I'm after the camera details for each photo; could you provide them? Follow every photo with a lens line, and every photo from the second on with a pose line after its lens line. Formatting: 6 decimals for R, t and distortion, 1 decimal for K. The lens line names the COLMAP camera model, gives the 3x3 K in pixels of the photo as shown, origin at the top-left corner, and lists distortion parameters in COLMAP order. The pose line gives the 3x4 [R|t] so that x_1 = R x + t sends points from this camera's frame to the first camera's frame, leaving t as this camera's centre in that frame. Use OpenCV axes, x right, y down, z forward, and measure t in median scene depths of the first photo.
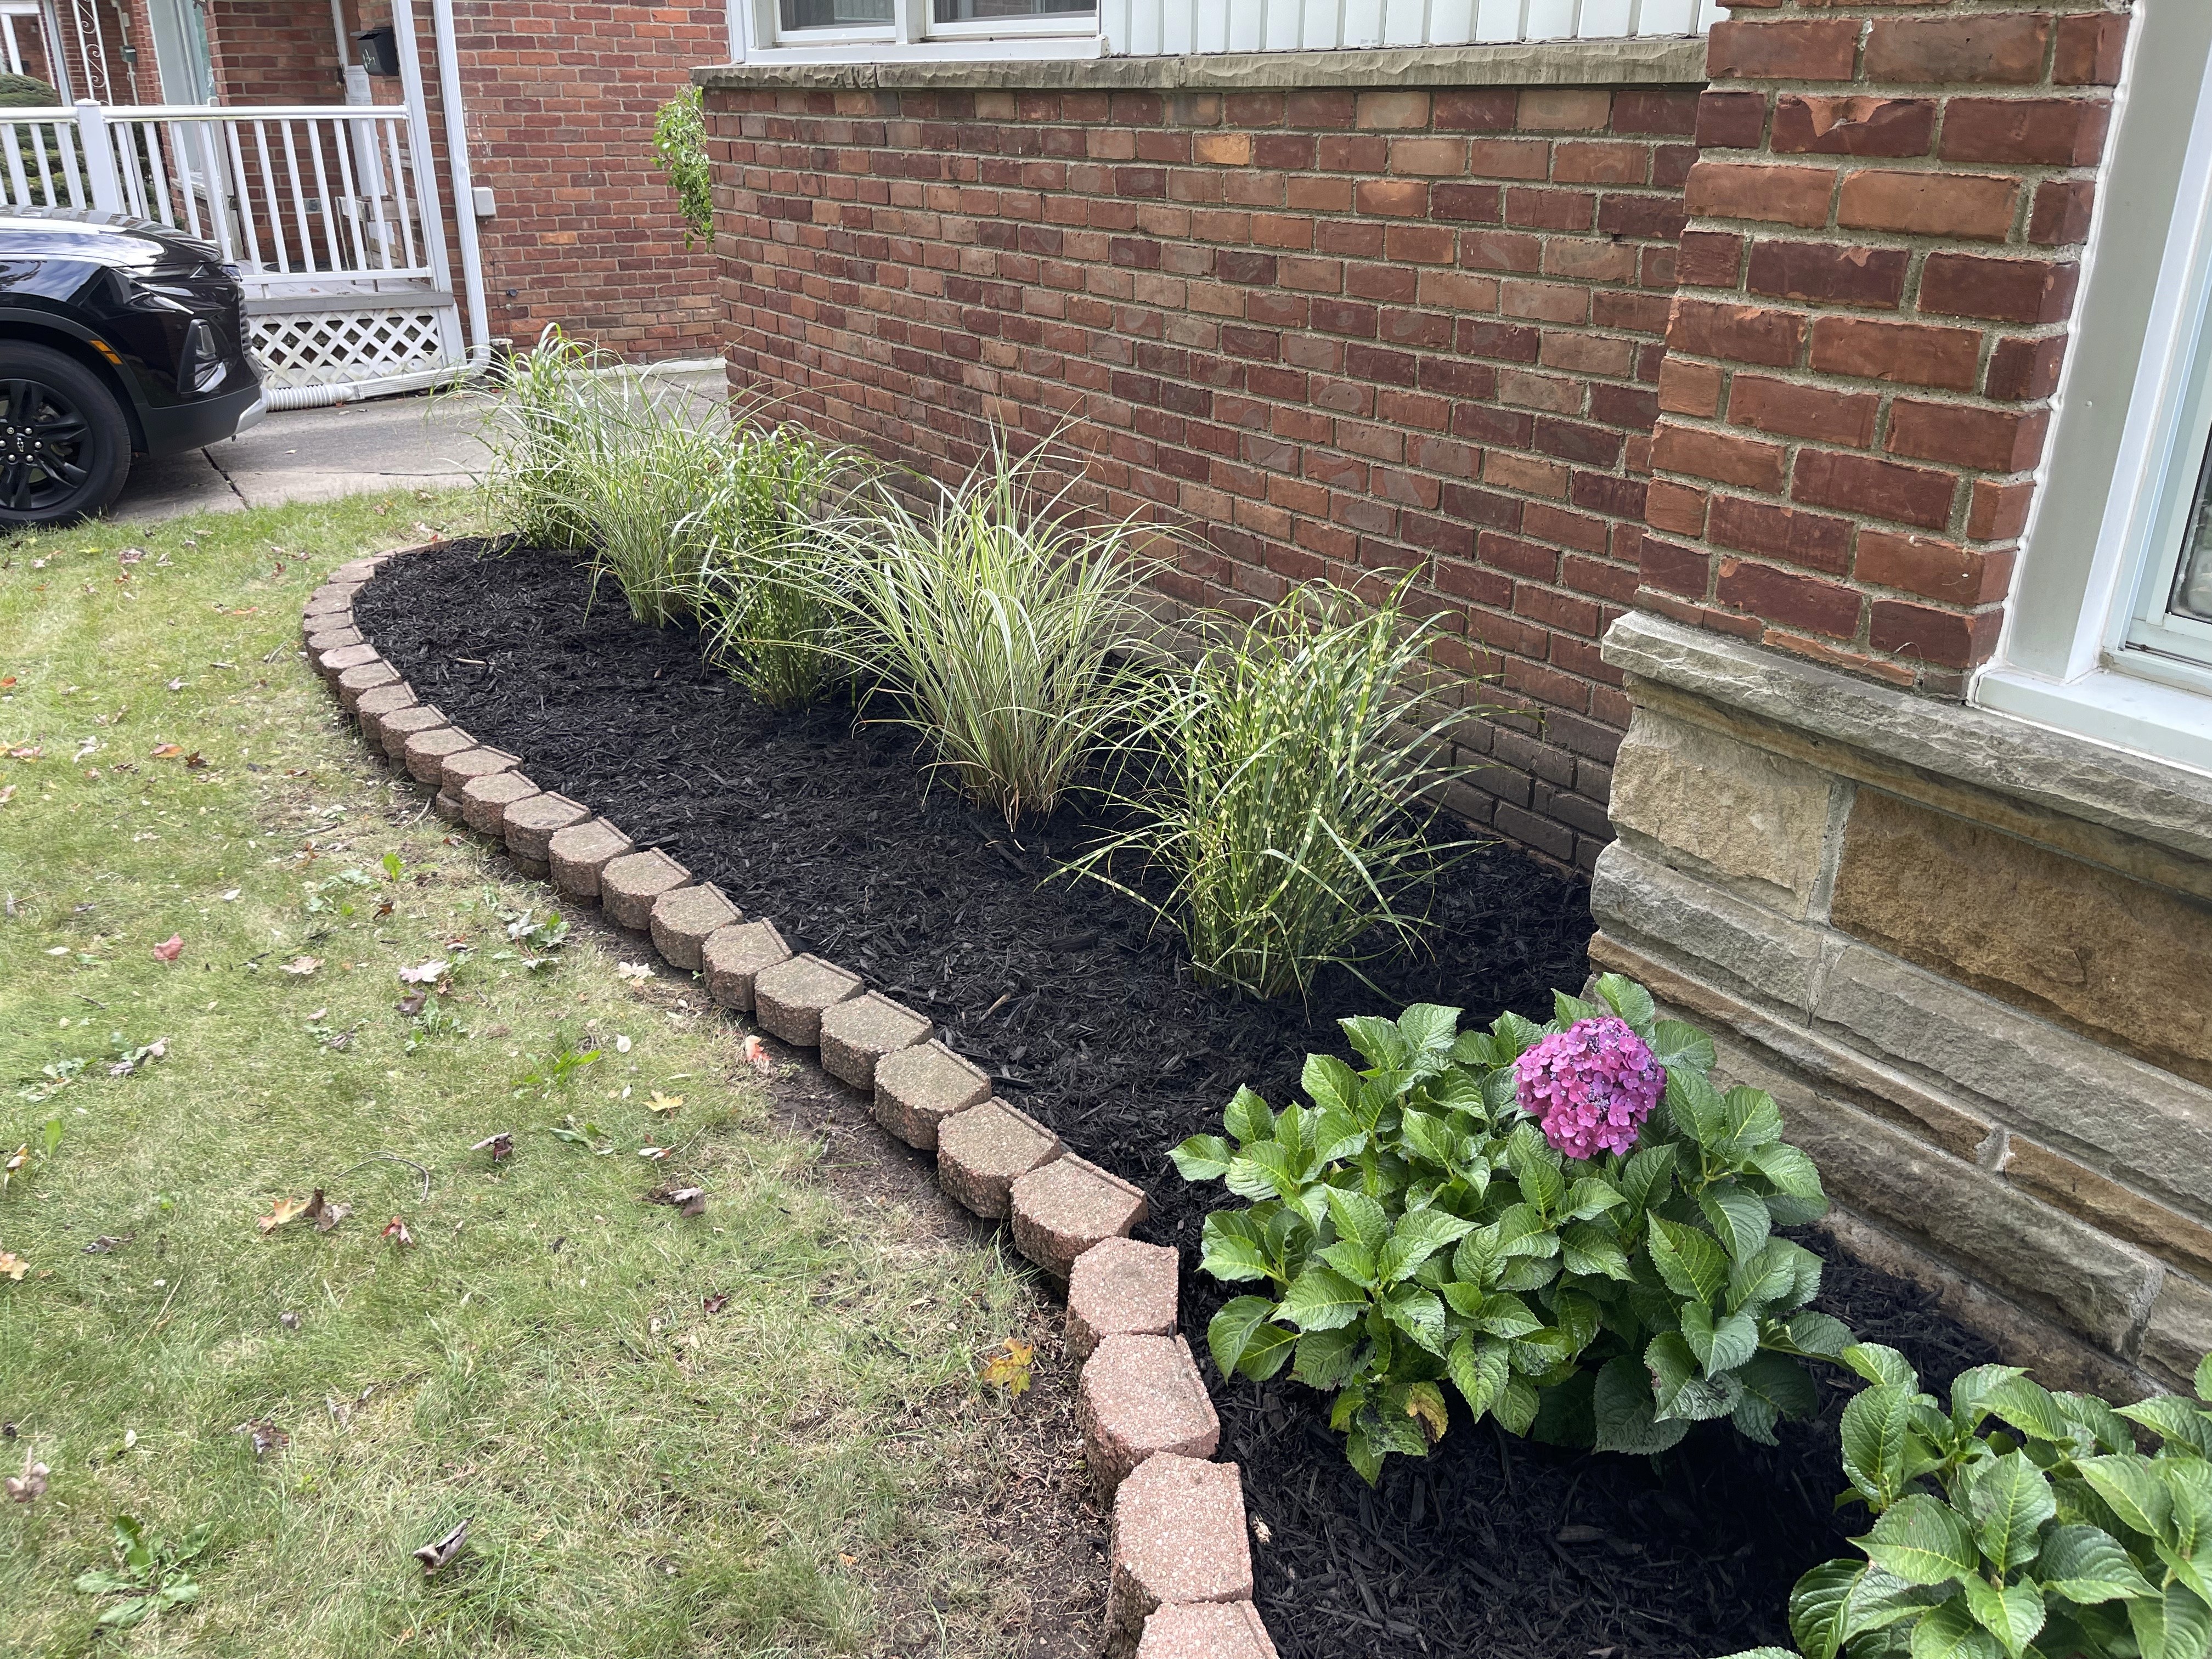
lens RADIAL K [[1687.2, 0, 1106.0], [0, 1687.2, 829.5], [0, 0, 1]] dist [0.033951, -0.042462]
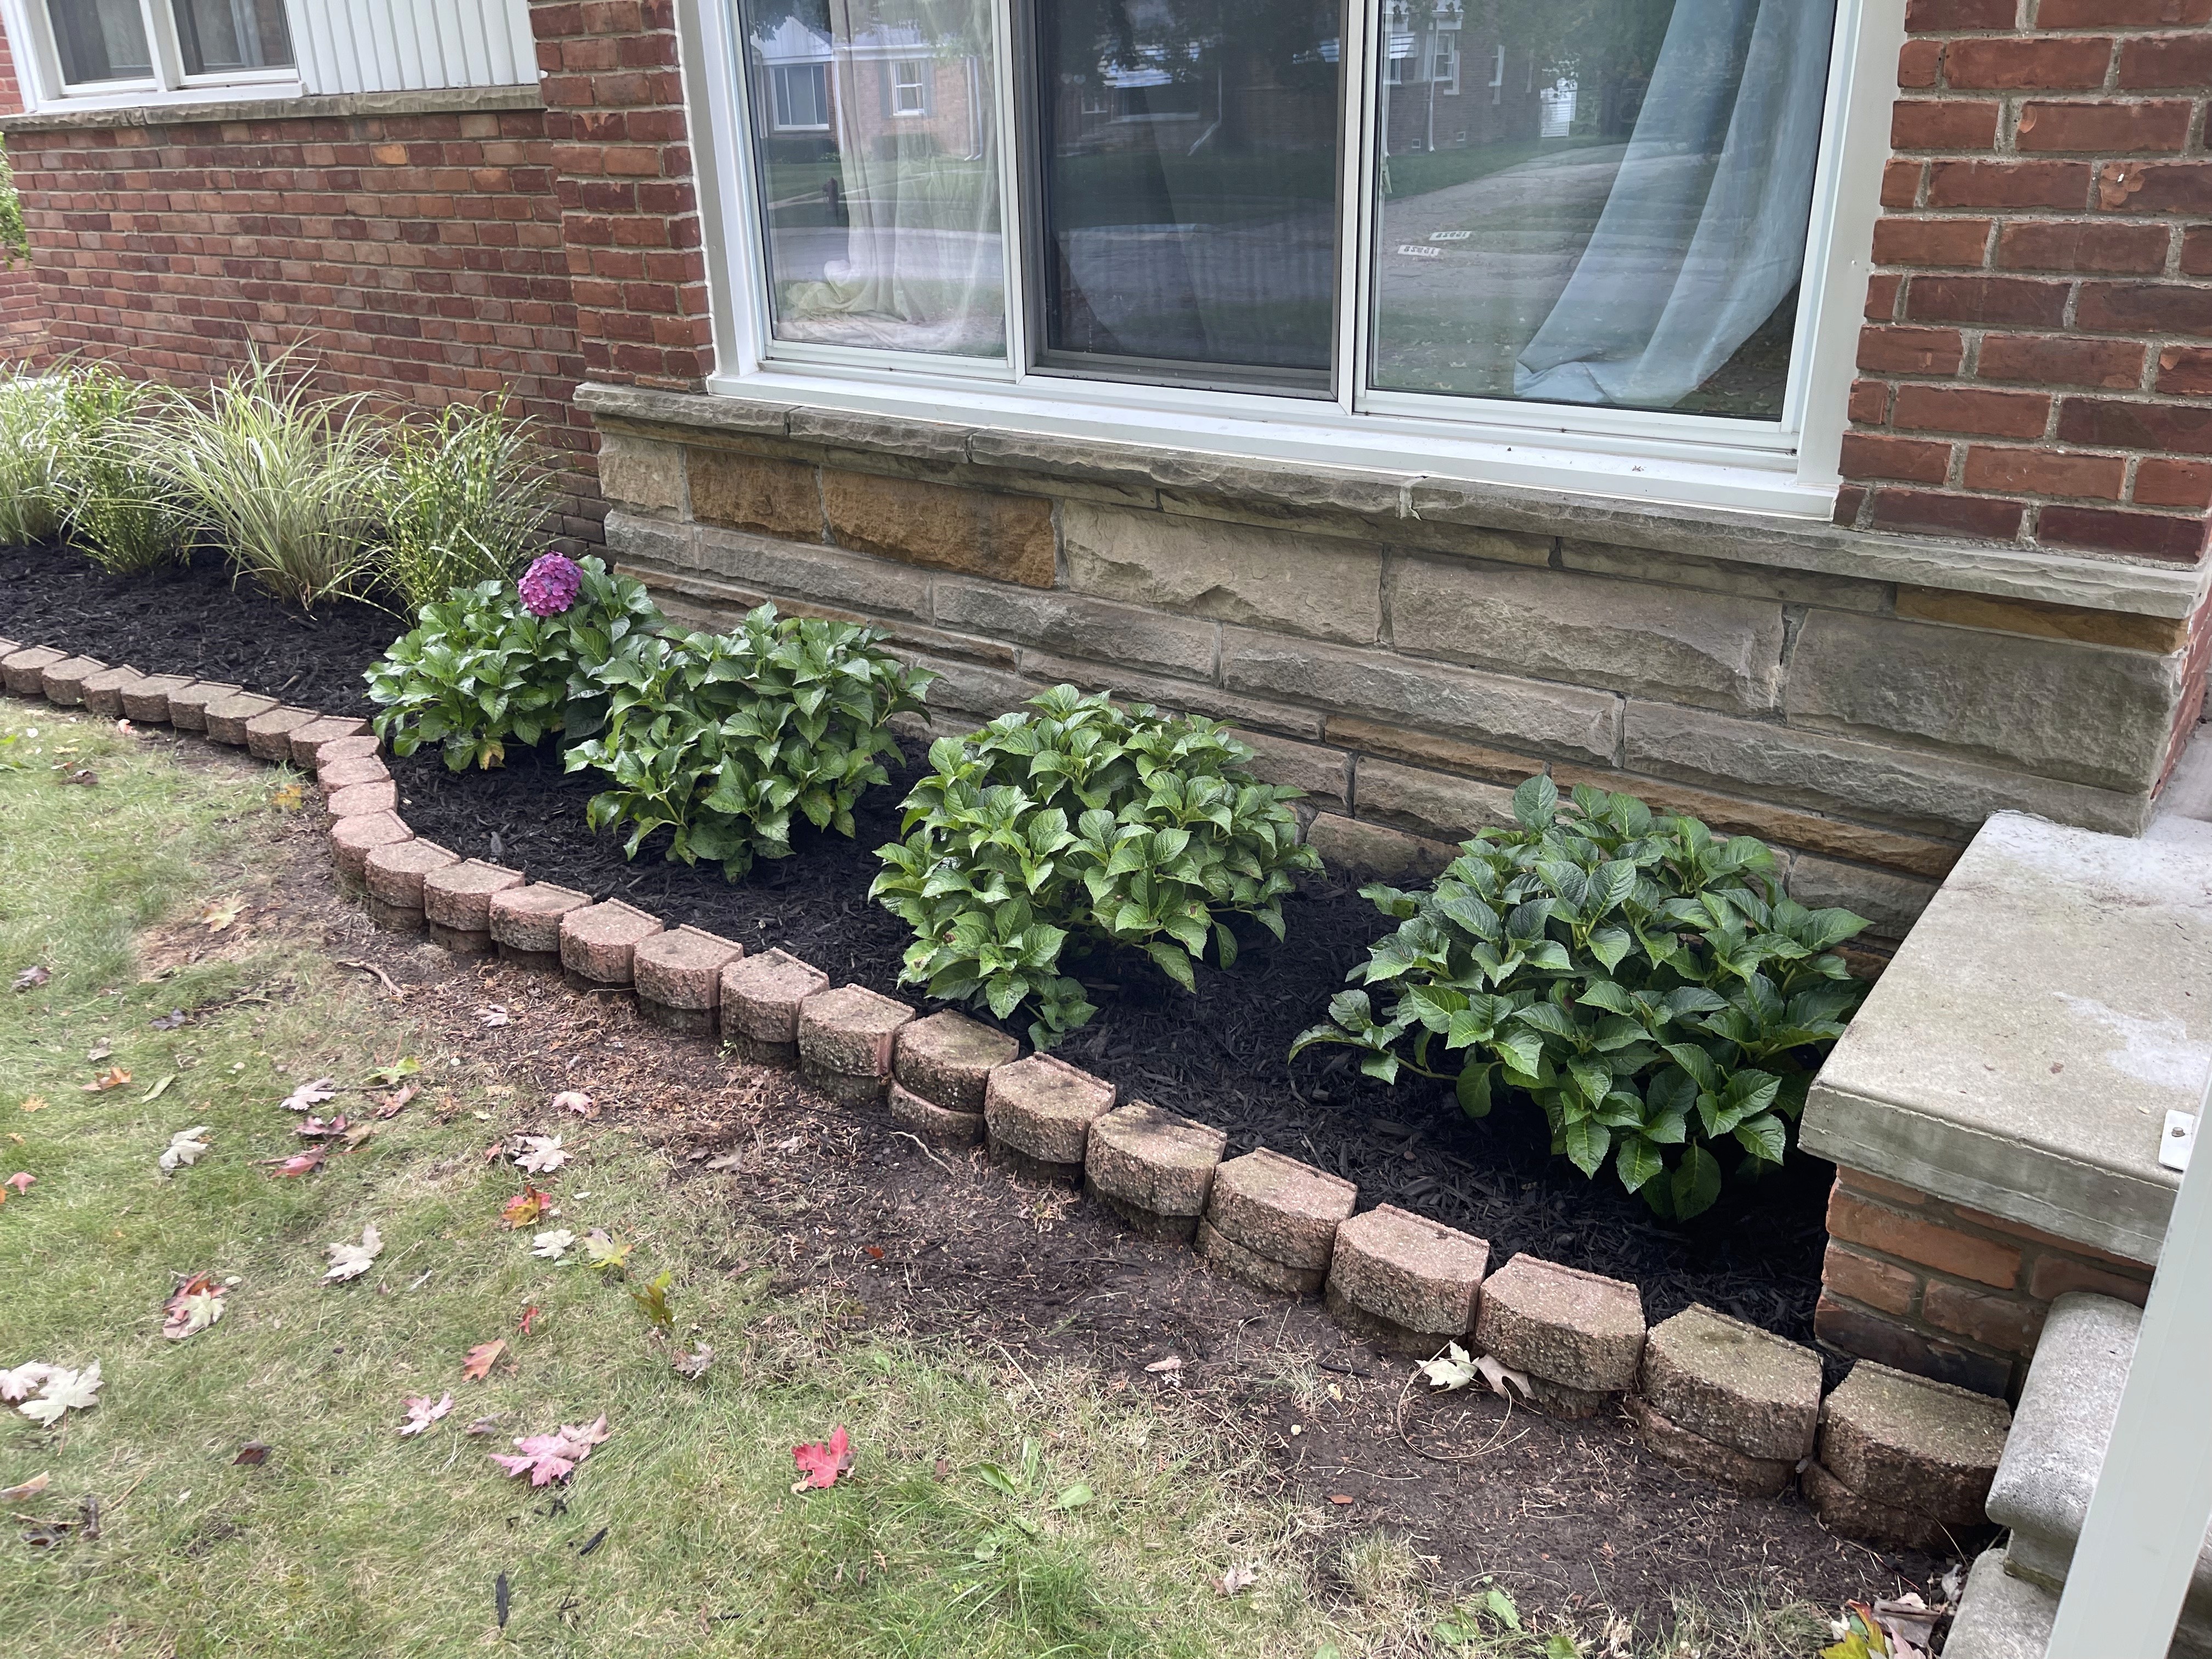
lens RADIAL K [[1670.3, 0, 1108.0], [0, 1670.3, 820.1], [0, 0, 1]] dist [0.110356, -0.151210]
pose [[0.946620, -0.152976, 0.283742, 0.164420], [0.156702, 0.987599, 0.009659, 0.288376], [-0.281701, 0.035319, 0.958852, -0.657093]]
